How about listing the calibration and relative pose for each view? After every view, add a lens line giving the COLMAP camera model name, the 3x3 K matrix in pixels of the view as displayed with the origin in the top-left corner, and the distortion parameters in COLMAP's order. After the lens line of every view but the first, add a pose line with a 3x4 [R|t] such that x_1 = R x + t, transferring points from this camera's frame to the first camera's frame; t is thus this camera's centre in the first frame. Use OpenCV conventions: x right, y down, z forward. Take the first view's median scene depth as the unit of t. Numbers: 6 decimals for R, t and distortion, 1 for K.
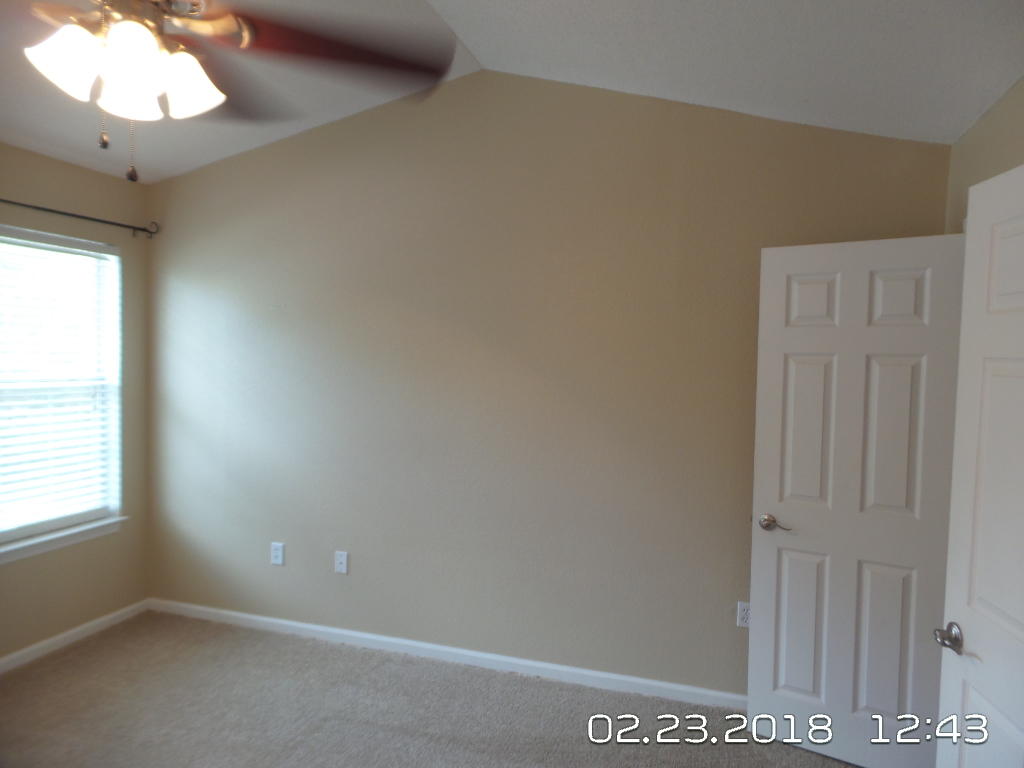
lens RADIAL K [[705.7, 0, 515.6], [0, 705.7, 386.5], [0, 0, 1]] dist [0.001855, 0.001995]
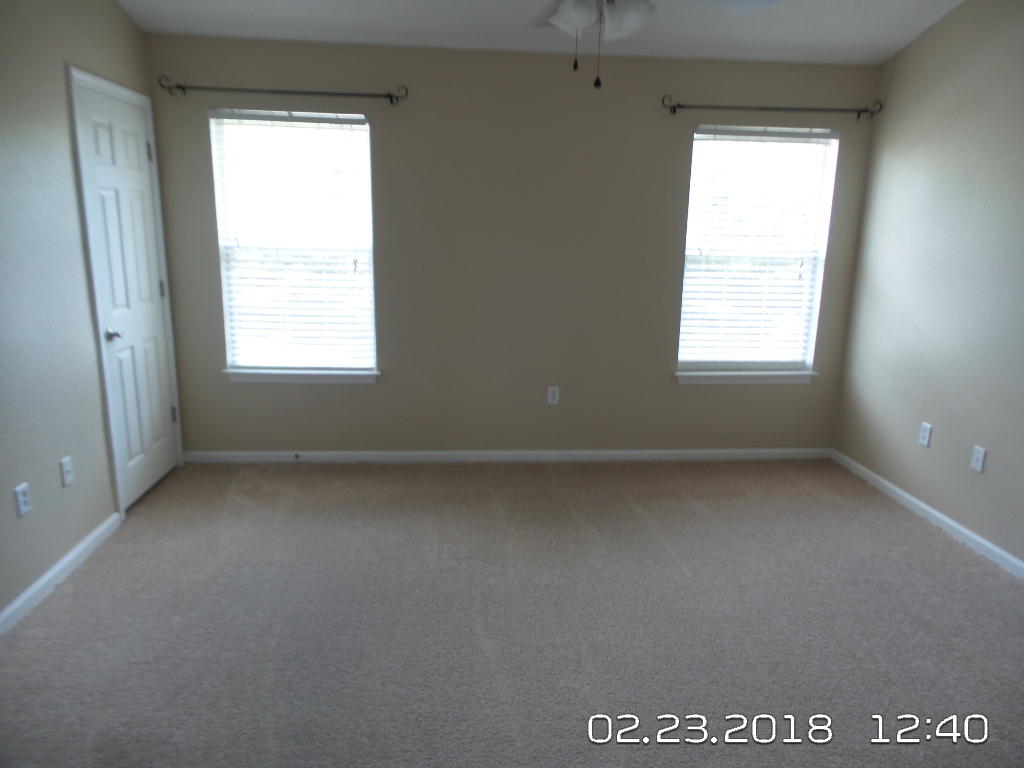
lens RADIAL K [[705.7, 0, 515.6], [0, 705.7, 386.5], [0, 0, 1]] dist [0.001855, 0.001995]
pose [[0.346347, 0.180946, -0.920490, 0.354956], [-0.055872, 0.983458, 0.172301, 0.034489], [0.936441, -0.008246, 0.350727, 0.125837]]
